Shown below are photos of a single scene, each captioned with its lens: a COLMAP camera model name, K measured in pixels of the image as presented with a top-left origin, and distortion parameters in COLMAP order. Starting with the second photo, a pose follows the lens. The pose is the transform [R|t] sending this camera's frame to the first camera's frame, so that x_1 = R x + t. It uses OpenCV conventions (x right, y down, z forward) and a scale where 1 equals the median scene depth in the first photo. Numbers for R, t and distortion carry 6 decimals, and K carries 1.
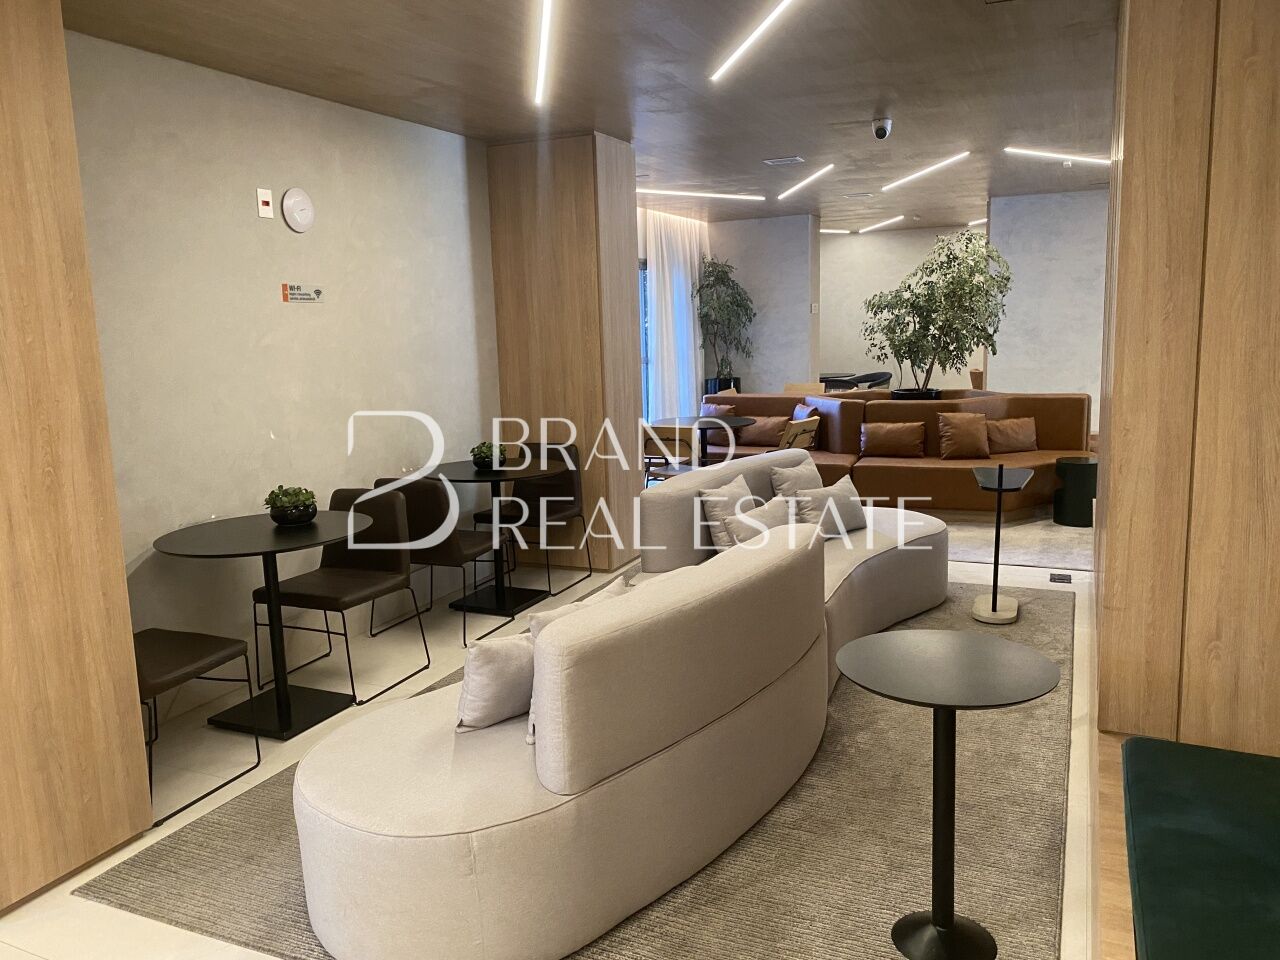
lens RADIAL K [[983.3, 0, 635.7], [0, 983.3, 478.1], [0, 0, 1]] dist [0.036135, -0.022143]
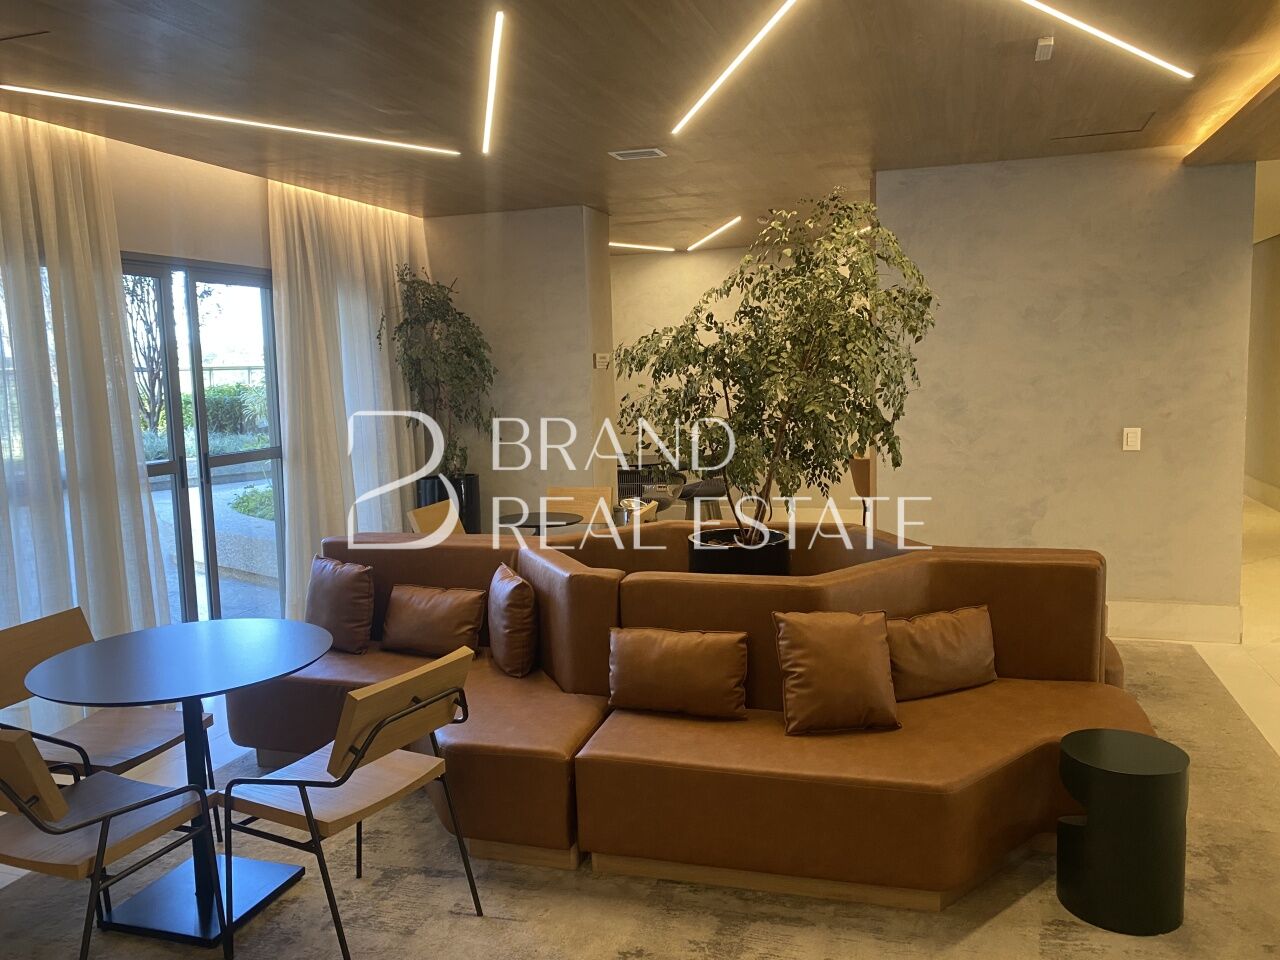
lens RADIAL K [[983.3, 0, 643.3], [0, 983.3, 480.5], [0, 0, 1]] dist [0.036135, -0.022143]
pose [[0.993157, -0.013863, 0.115958, 0.192827], [0.018716, 0.998989, -0.040871, -0.102288], [-0.115274, 0.042762, 0.992413, 0.559839]]
